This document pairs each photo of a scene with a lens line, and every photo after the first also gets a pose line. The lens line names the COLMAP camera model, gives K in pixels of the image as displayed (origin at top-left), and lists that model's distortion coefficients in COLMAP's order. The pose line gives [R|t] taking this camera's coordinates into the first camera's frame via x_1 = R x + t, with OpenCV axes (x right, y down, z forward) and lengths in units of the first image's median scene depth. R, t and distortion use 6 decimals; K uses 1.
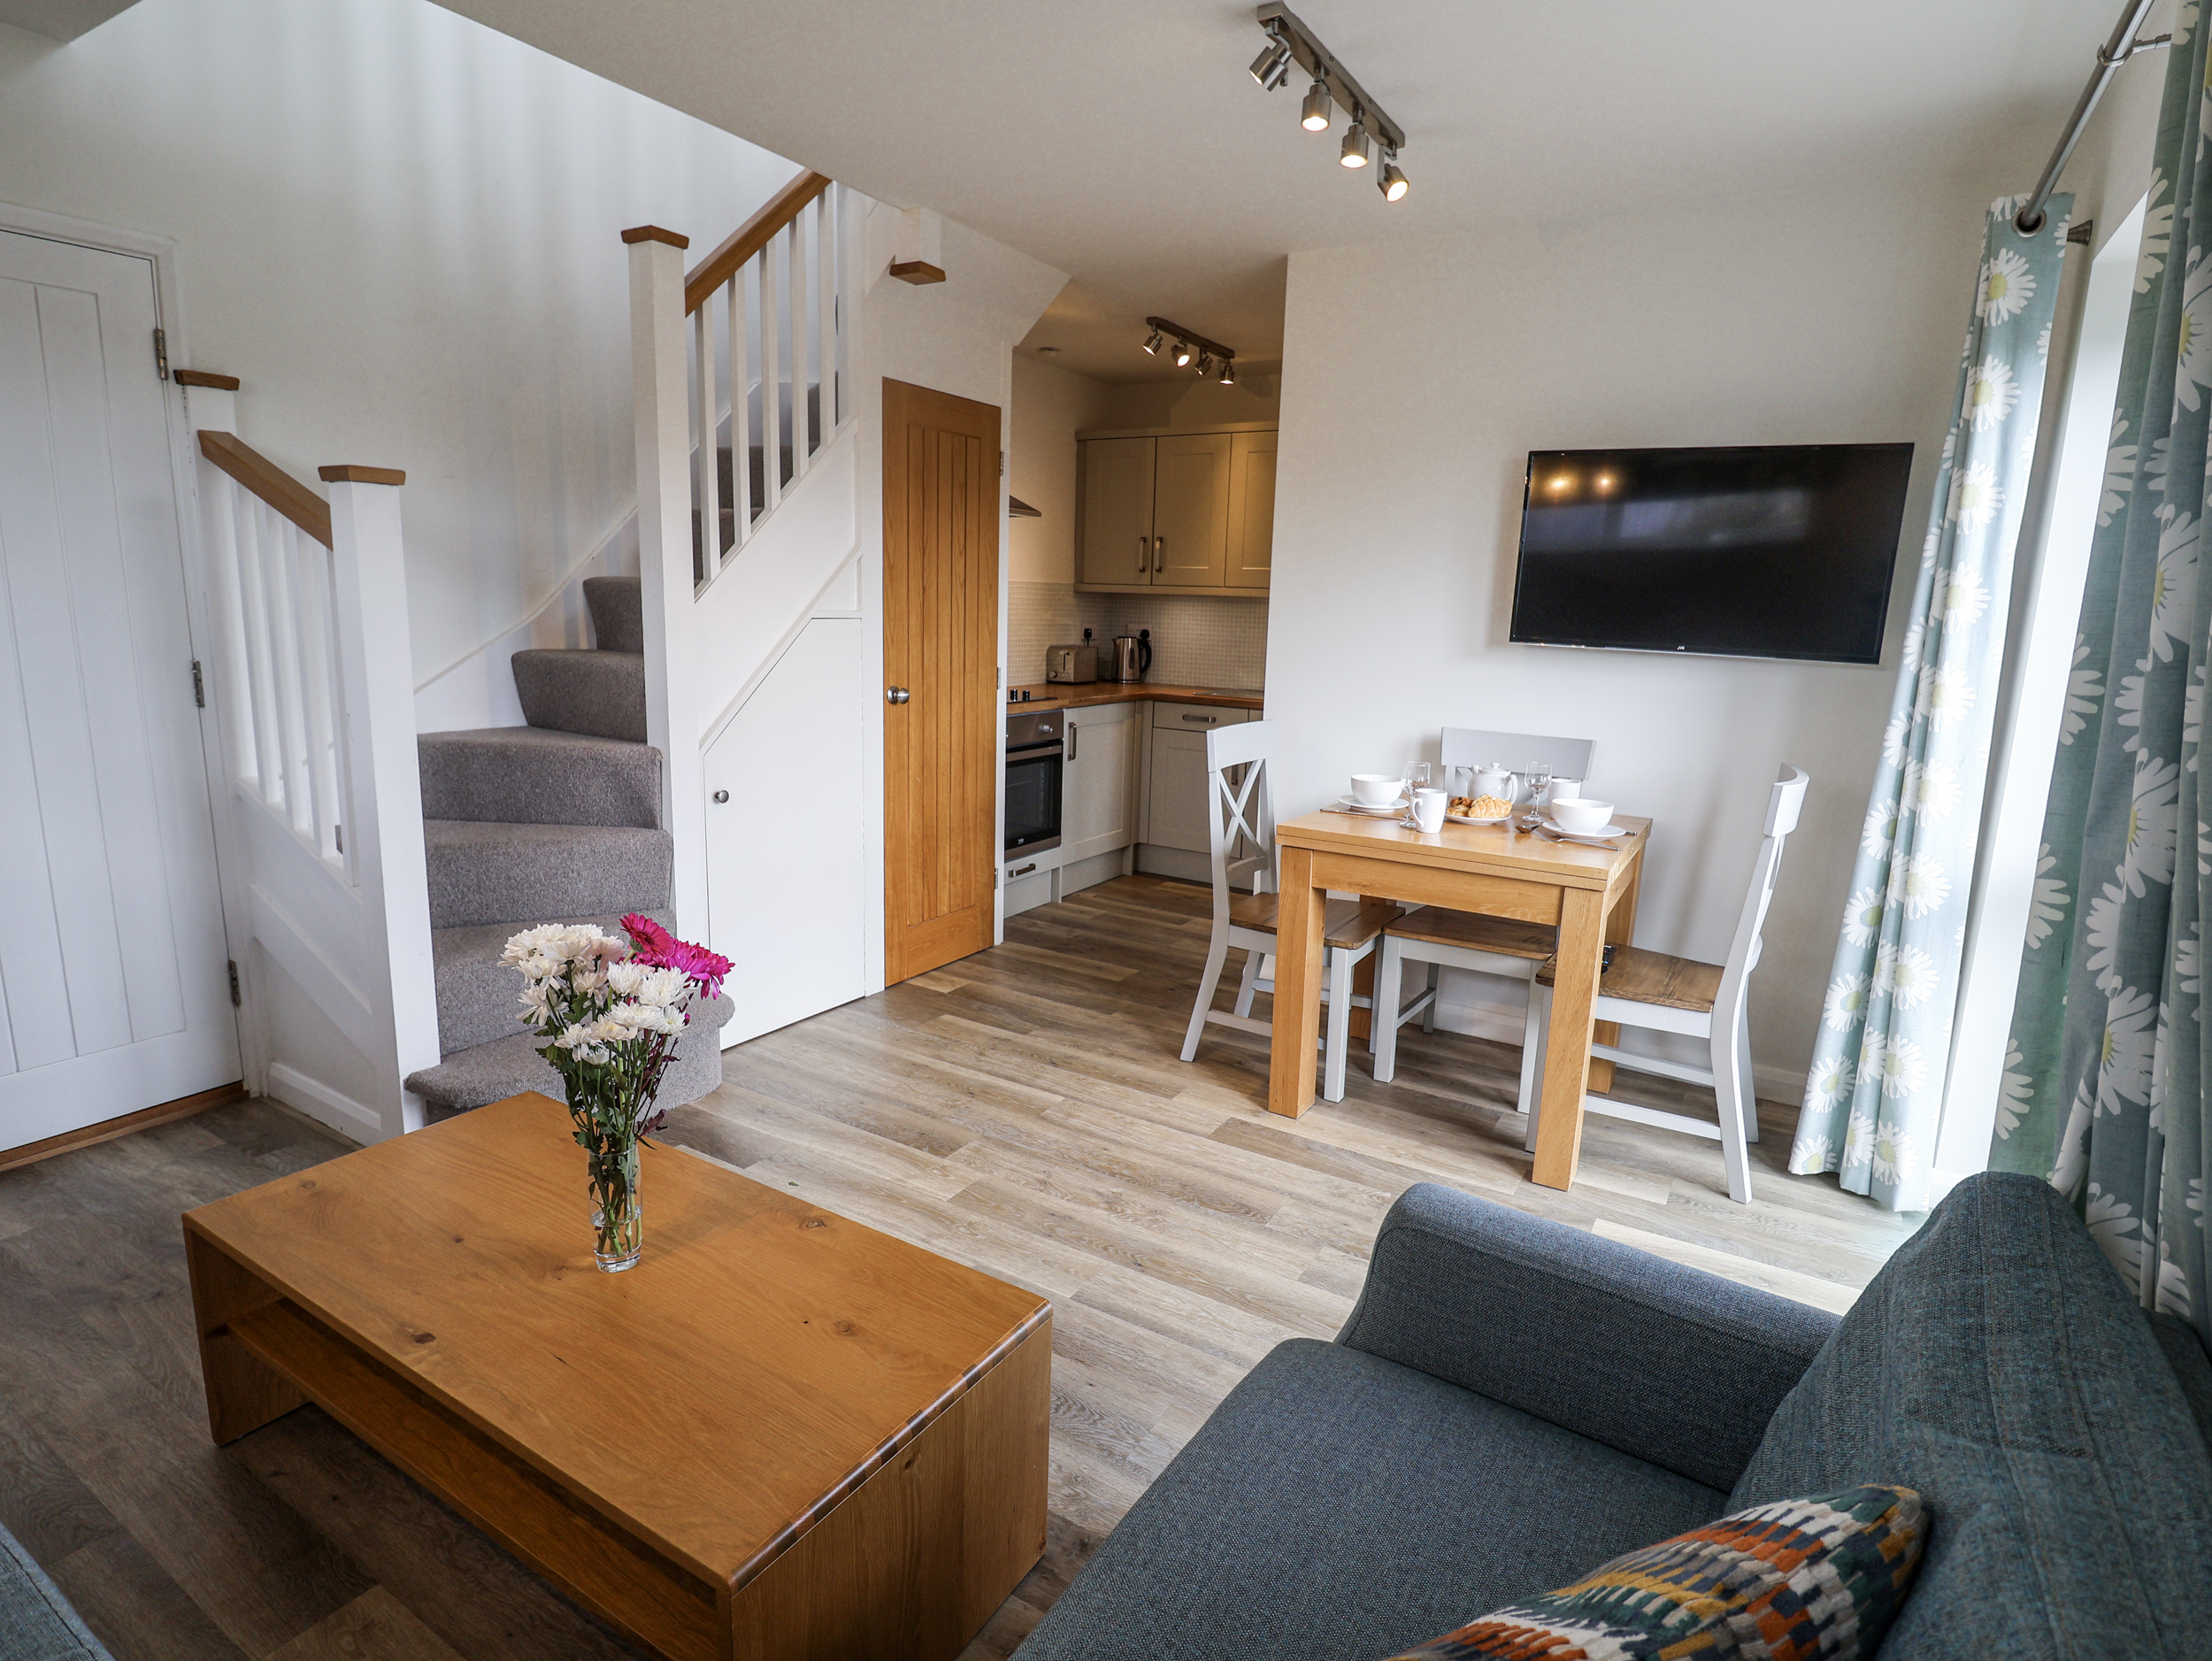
lens RADIAL K [[1145.9, 0, 1125.5], [0, 1145.9, 818.2], [0, 0, 1]] dist [0.002595, -0.015802]
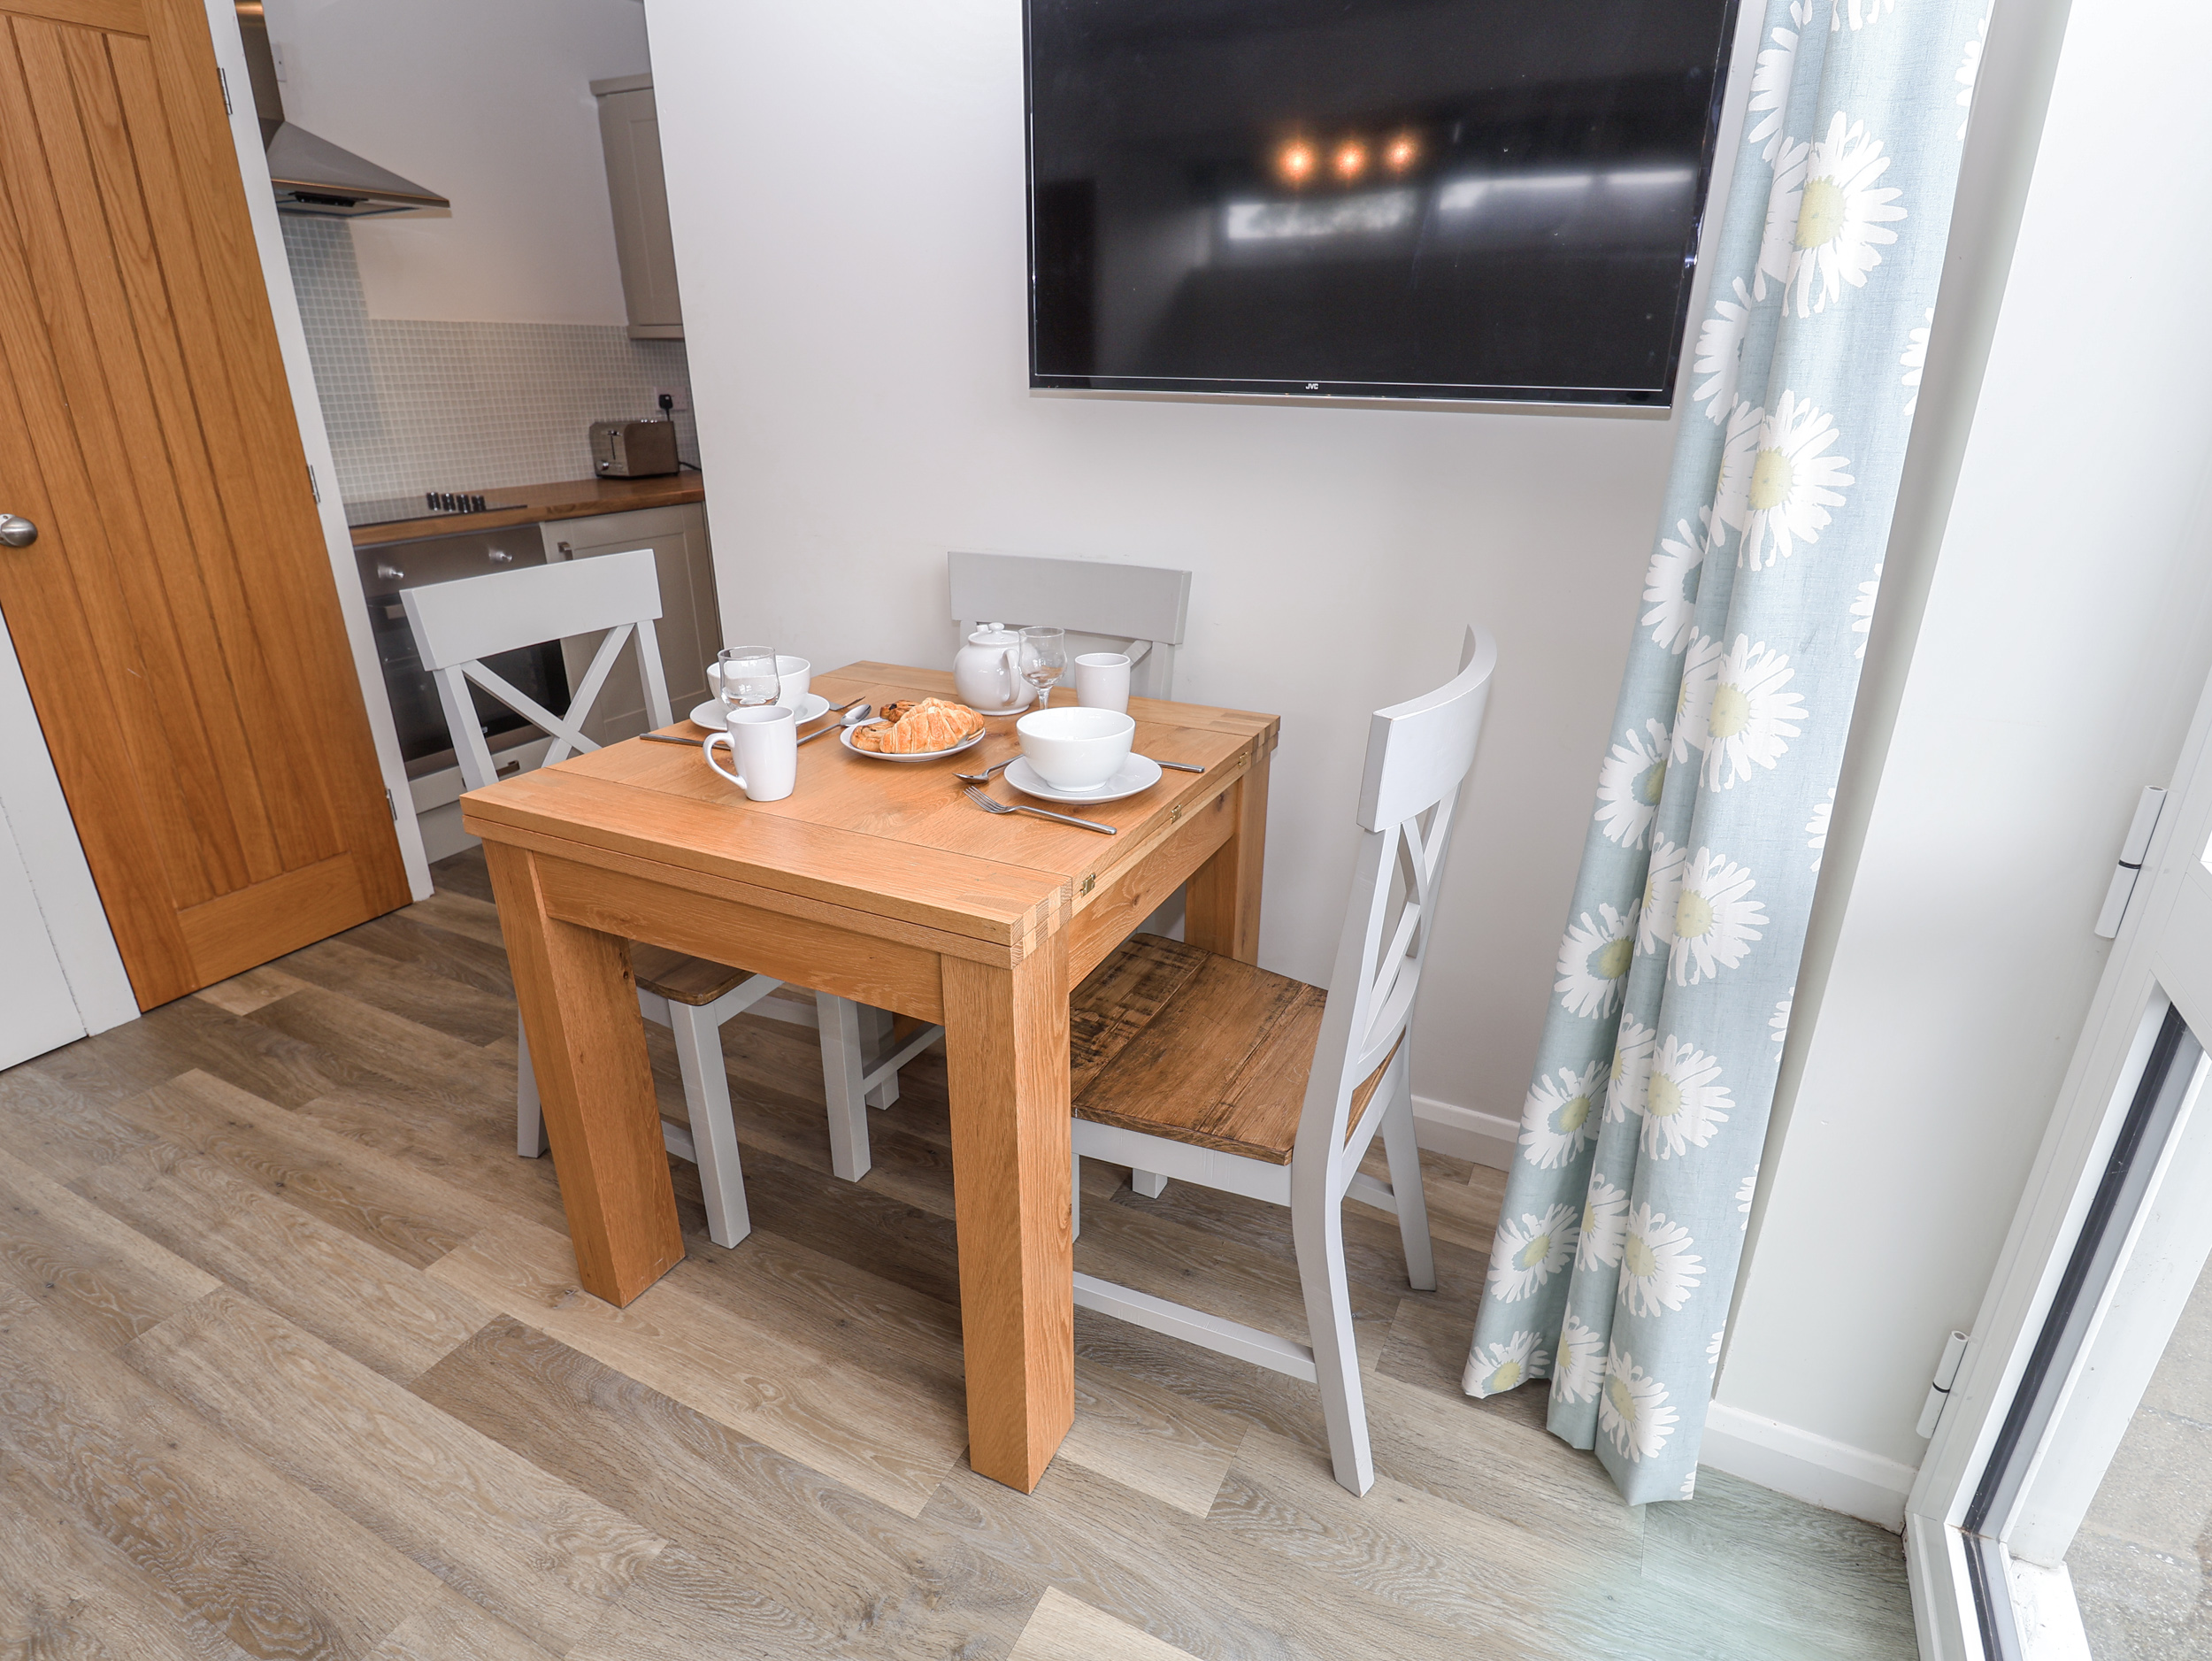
lens RADIAL K [[1145.9, 0, 1125.5], [0, 1145.9, 818.2], [0, 0, 1]] dist [0.002595, -0.015802]
pose [[0.995980, -0.058811, 0.067565, 0.406910], [0.044994, 0.980683, 0.190357, -0.069222], [-0.077455, -0.186551, 0.979387, 0.538881]]
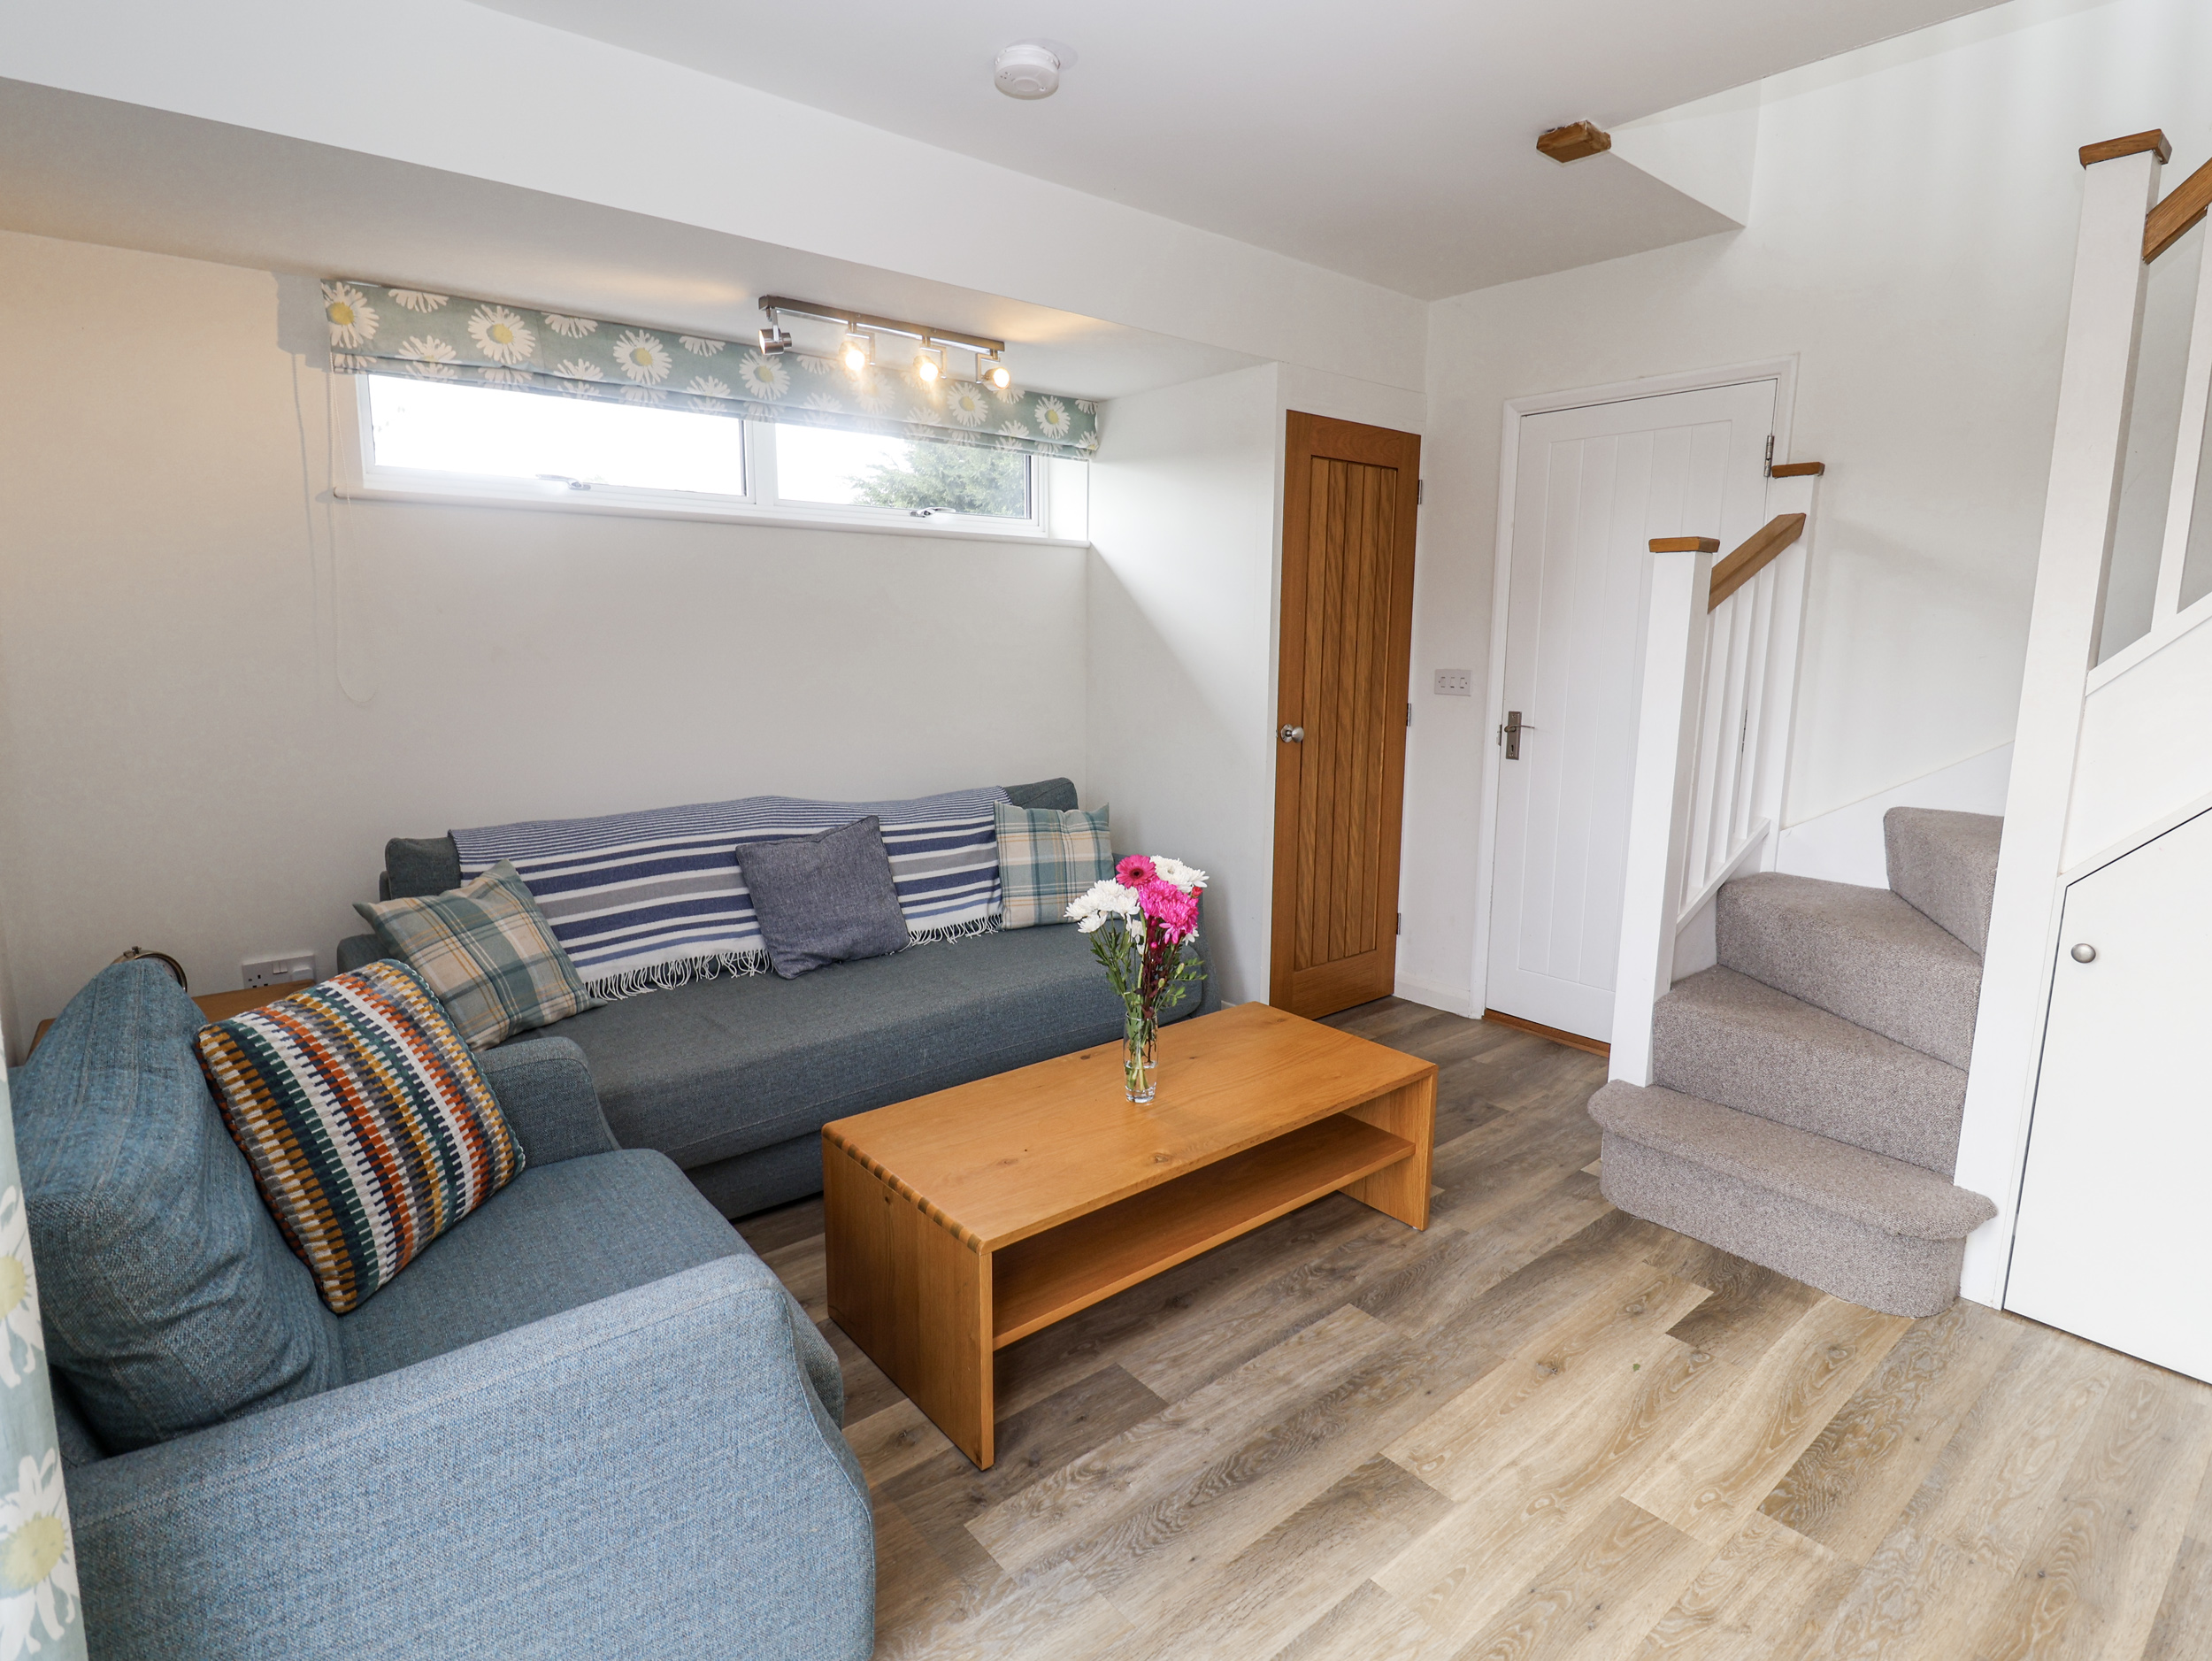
lens RADIAL K [[1145.9, 0, 1125.5], [0, 1145.9, 818.2], [0, 0, 1]] dist [0.002595, -0.015802]
pose [[-0.324513, 0.114783, -0.938891, 0.514366], [-0.195105, 0.963141, 0.185183, -0.126128], [0.925540, 0.243276, -0.290158, 0.771289]]
